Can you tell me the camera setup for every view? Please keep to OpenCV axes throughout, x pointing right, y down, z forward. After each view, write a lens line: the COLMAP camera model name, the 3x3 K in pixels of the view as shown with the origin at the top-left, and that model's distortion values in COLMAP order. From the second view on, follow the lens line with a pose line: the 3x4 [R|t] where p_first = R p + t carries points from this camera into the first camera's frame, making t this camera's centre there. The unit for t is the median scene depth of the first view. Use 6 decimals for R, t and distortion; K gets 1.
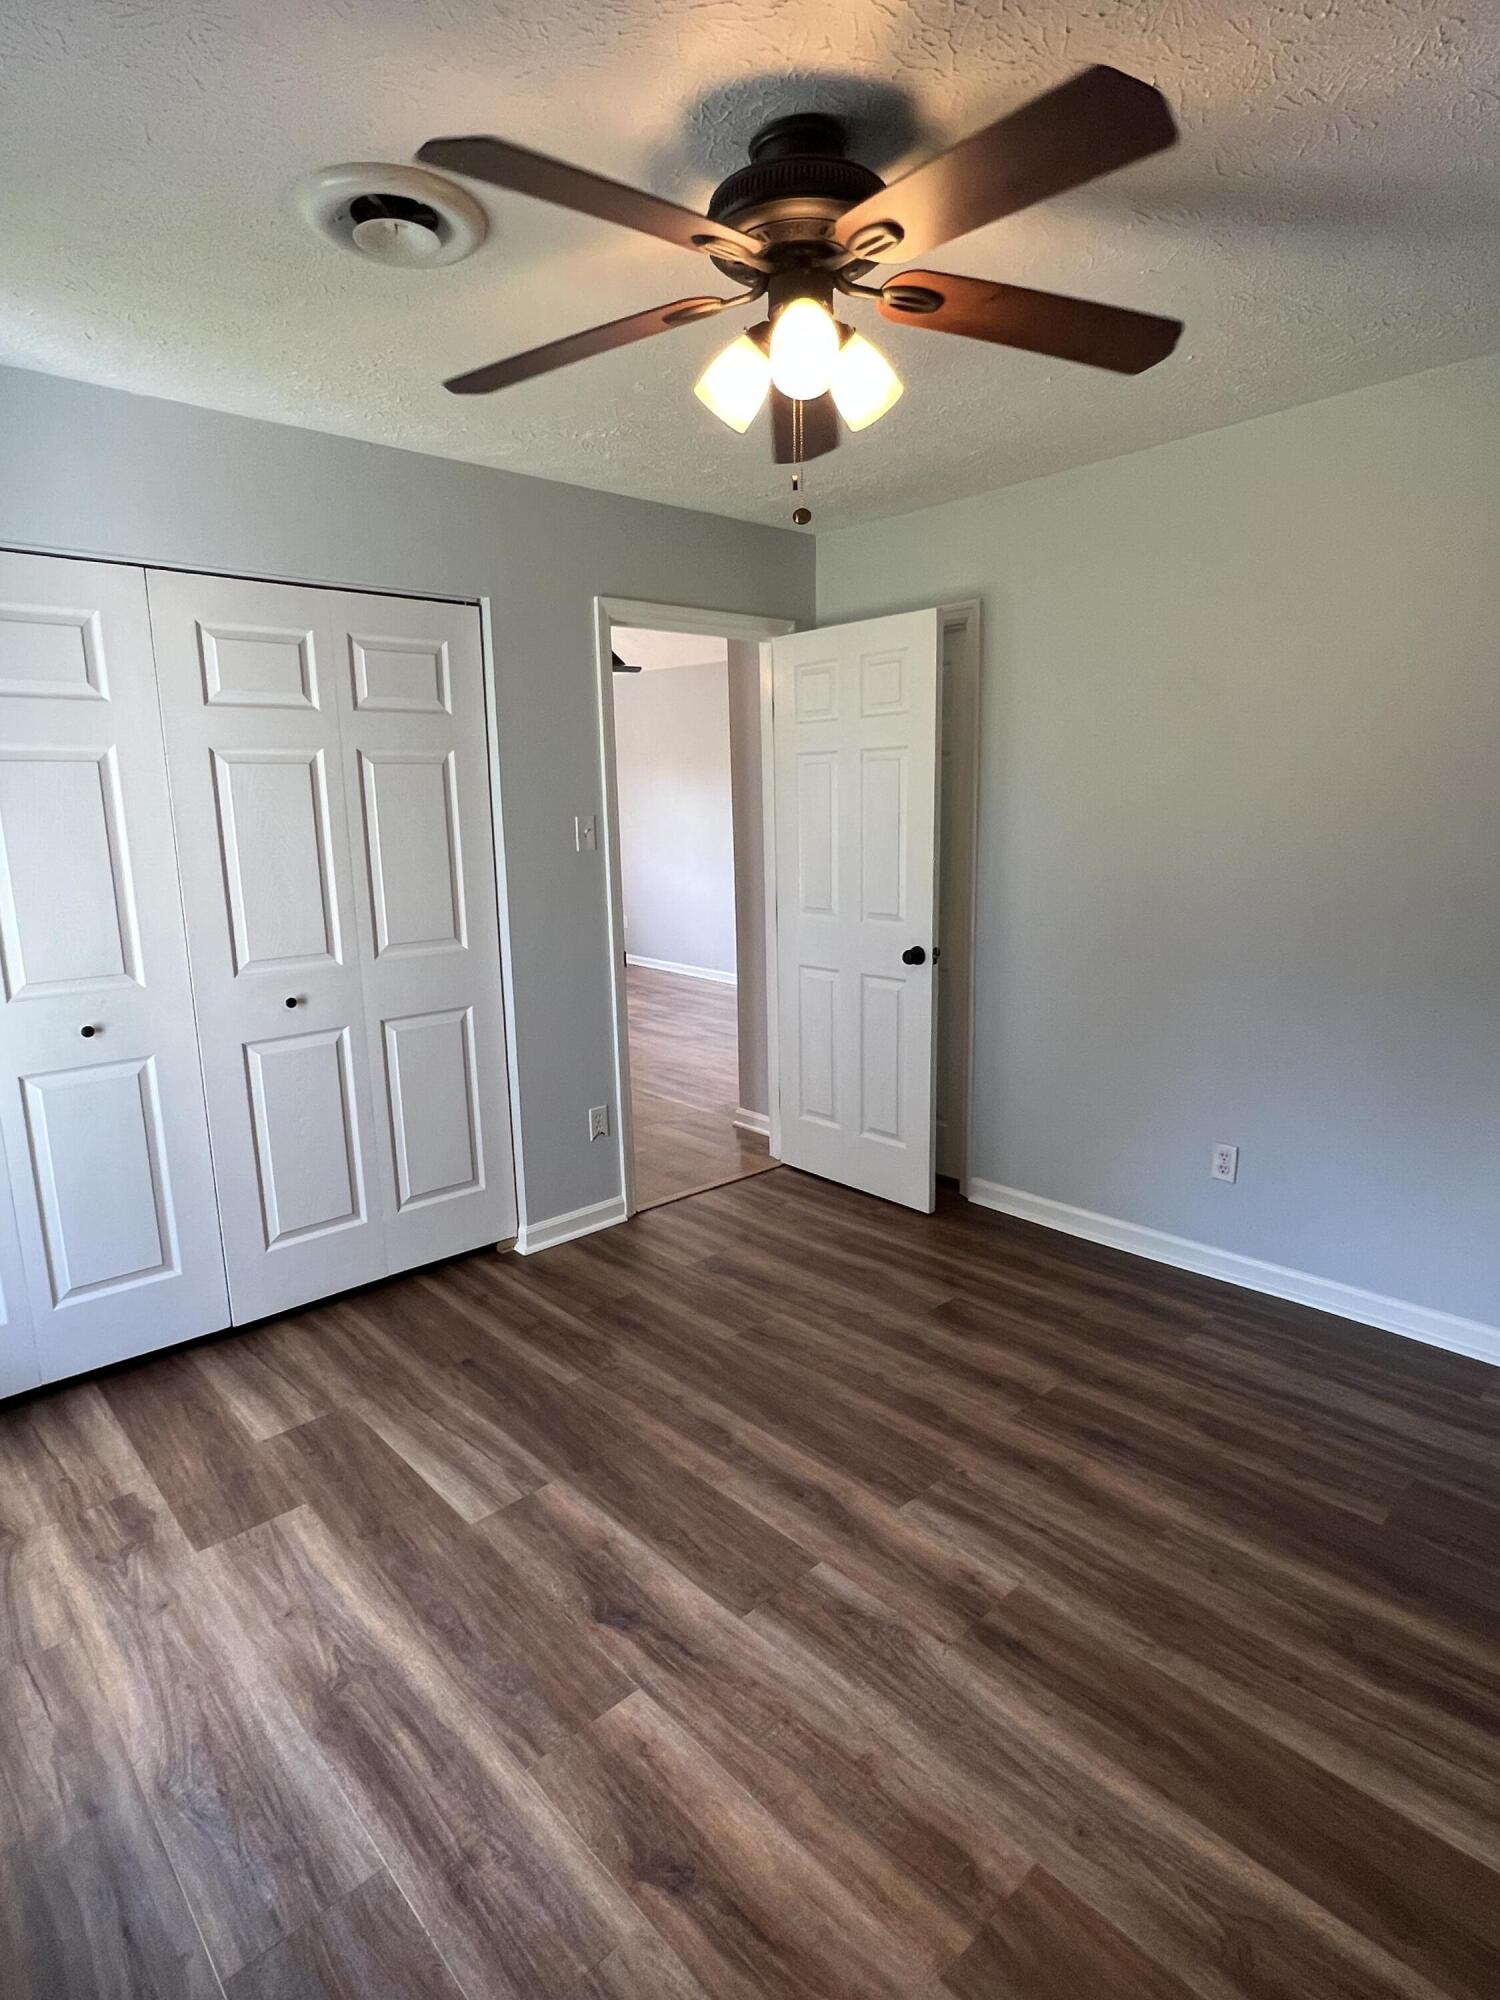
lens RADIAL K [[1063.4, 0, 748.6], [0, 1063.4, 993.7], [0, 0, 1]] dist [-0.001783, 0.001974]
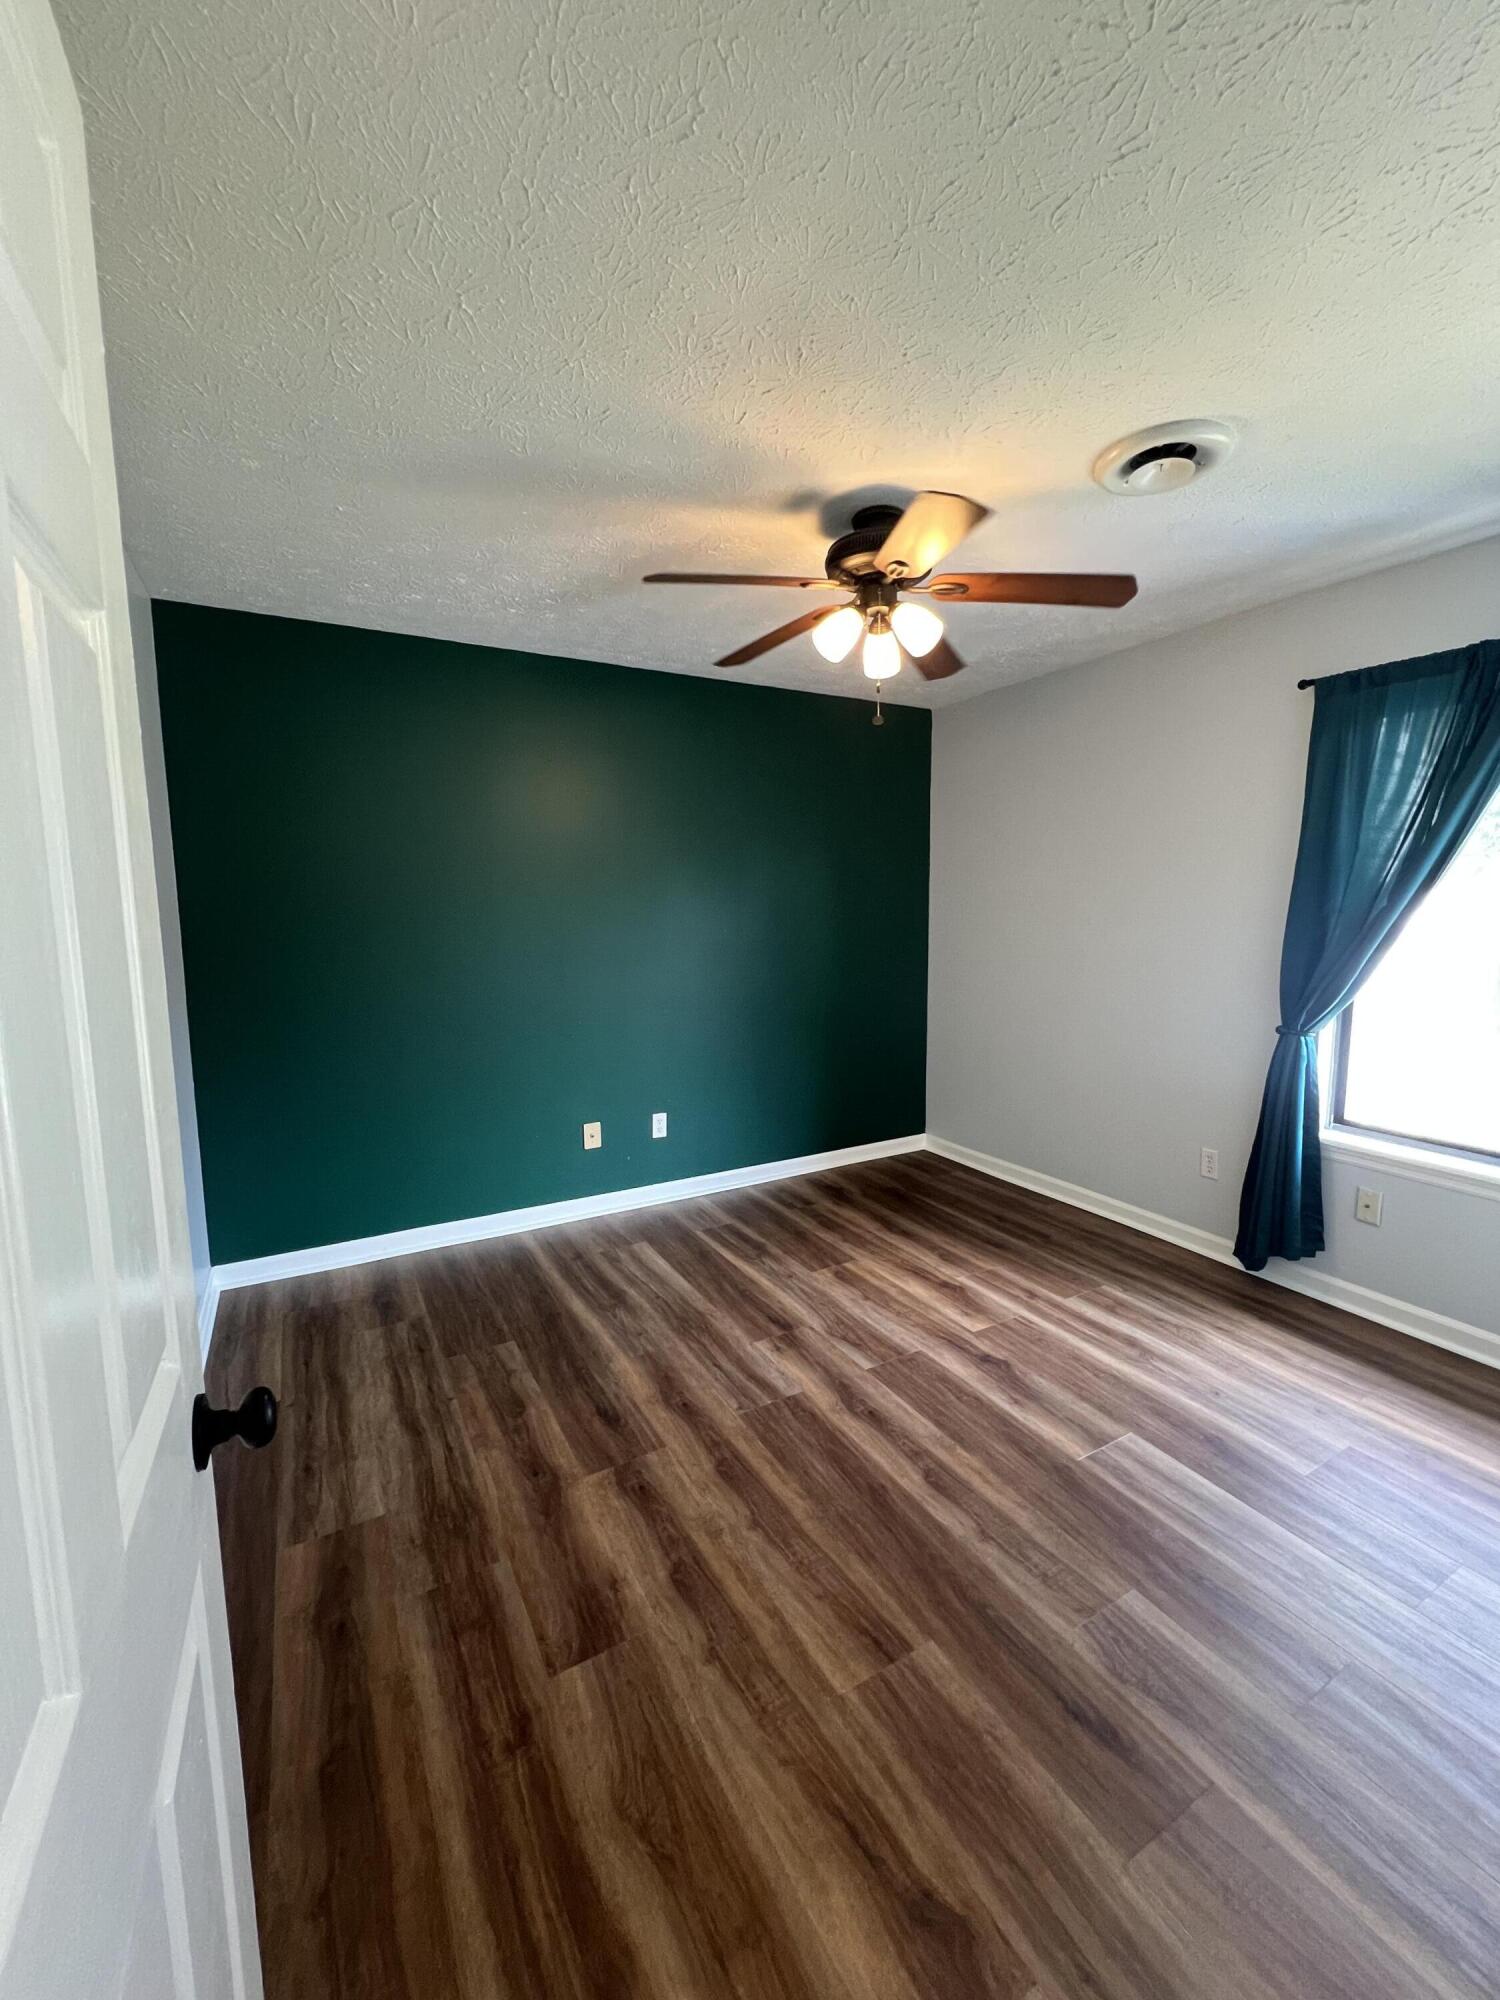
lens RADIAL K [[805.7, 0, 757.1], [0, 805.7, 1000.8], [0, 0, 1]] dist [-0.004193, 0.001240]
pose [[-0.974841, 0.003209, 0.222880, -0.033664], [0.067911, 0.956637, 0.283256, -0.268751], [-0.212306, 0.291266, -0.932786, 1.625720]]
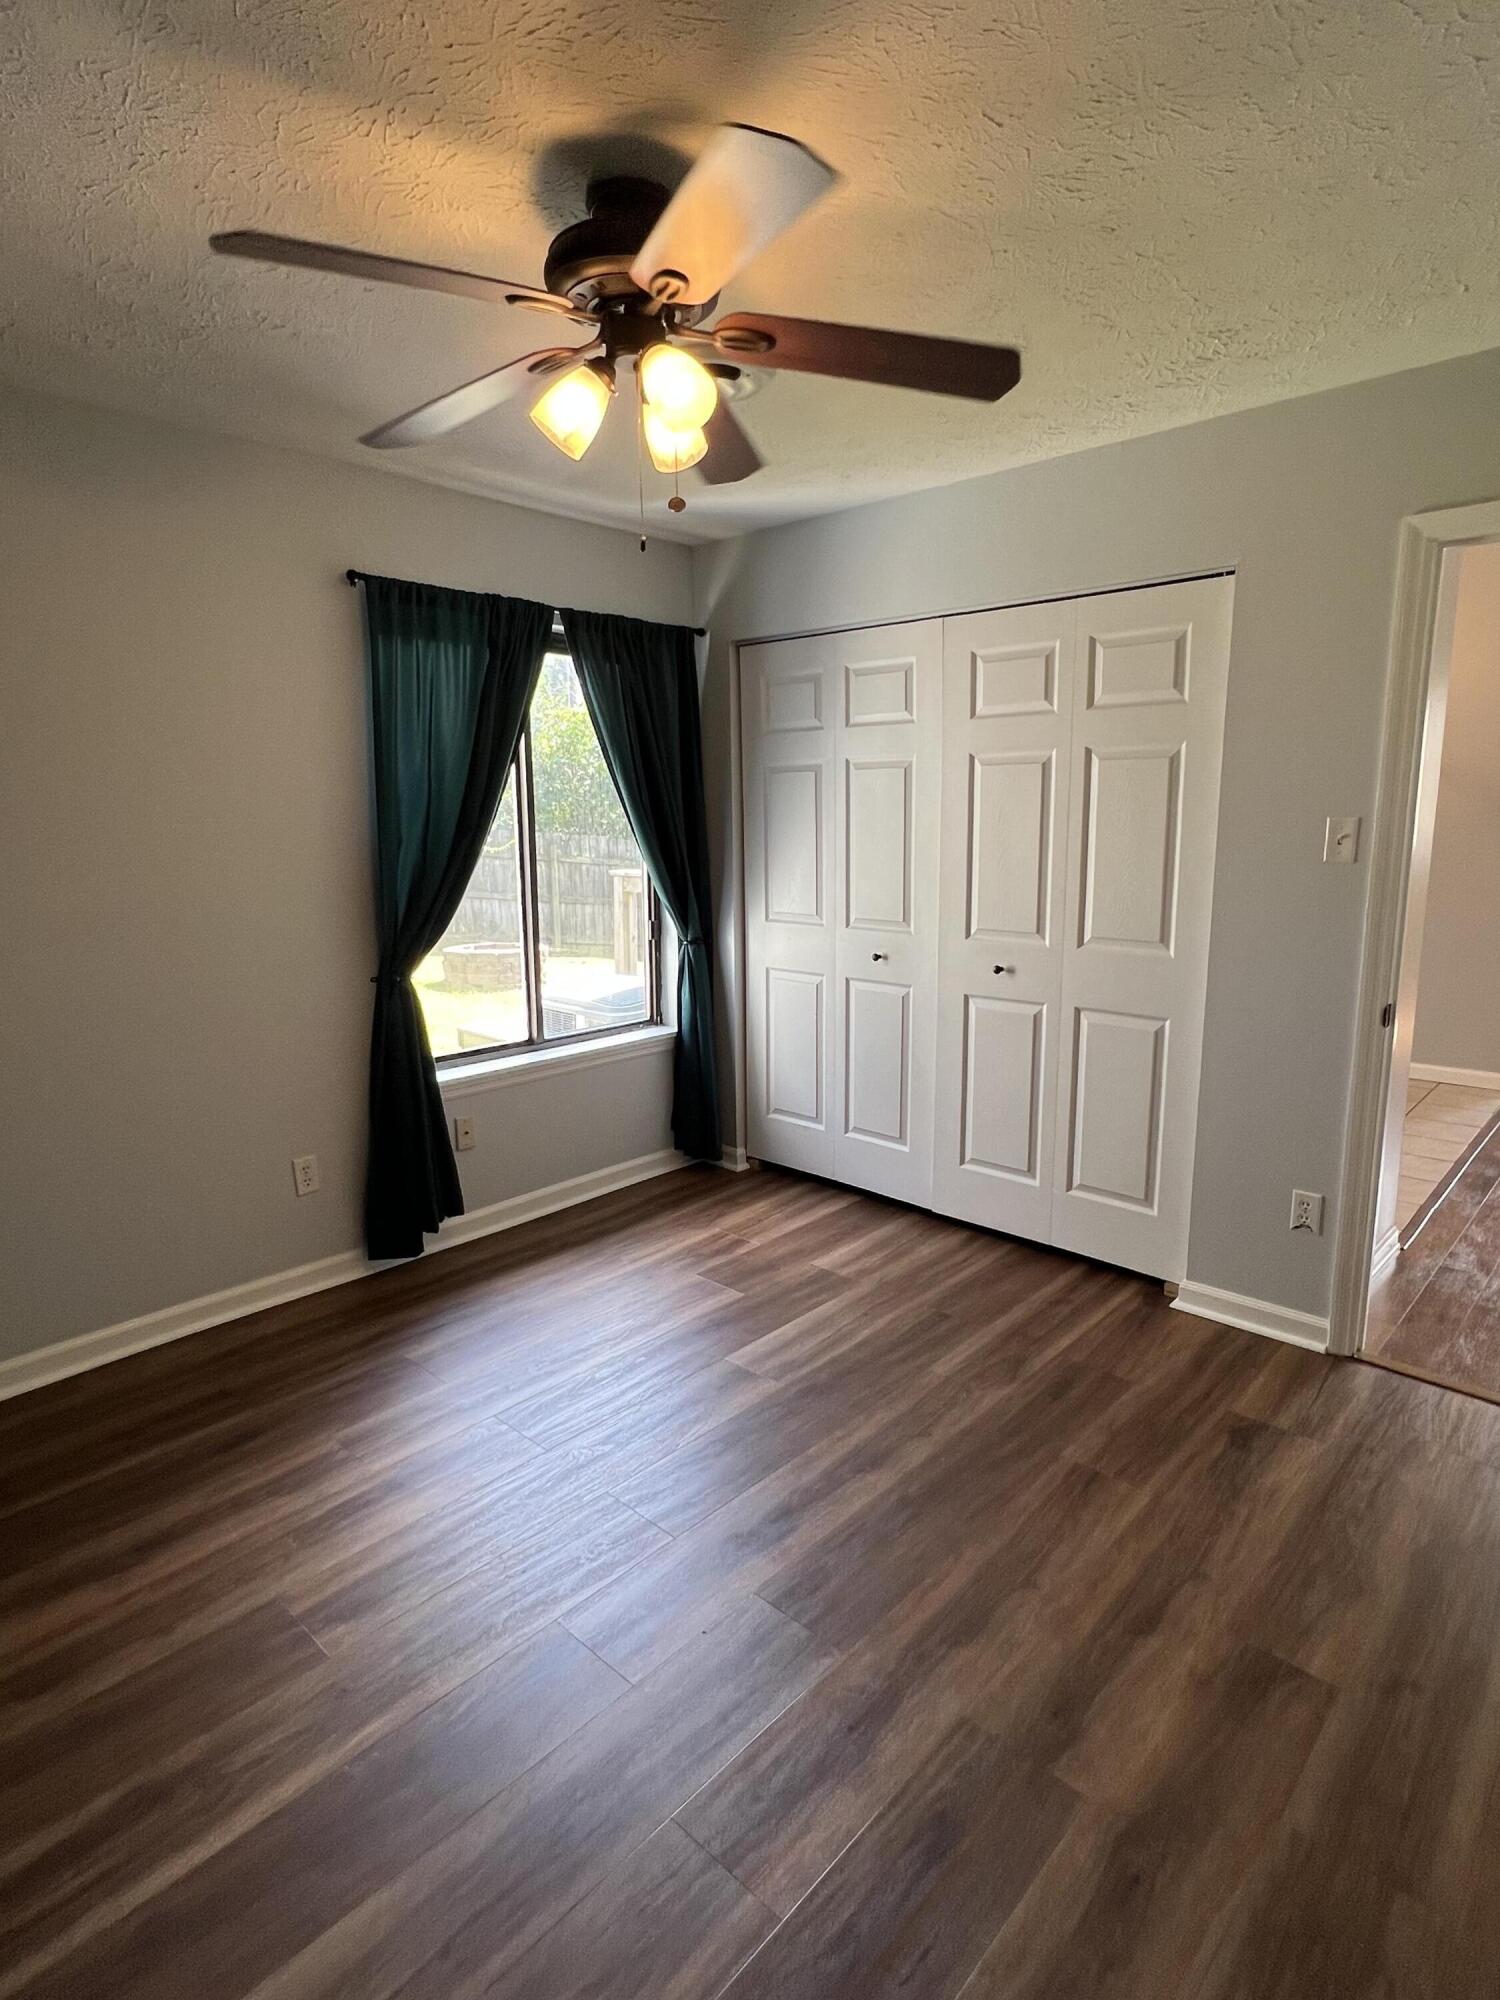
lens RADIAL K [[1063.4, 0, 754.5], [0, 1063.4, 1000.3], [0, 0, 1]] dist [-0.001783, 0.001974]
pose [[0.080508, 0.199063, -0.976674, 0.814882], [-0.170824, 0.968113, 0.183237, -0.150004], [0.982007, 0.152088, 0.111946, 0.723455]]
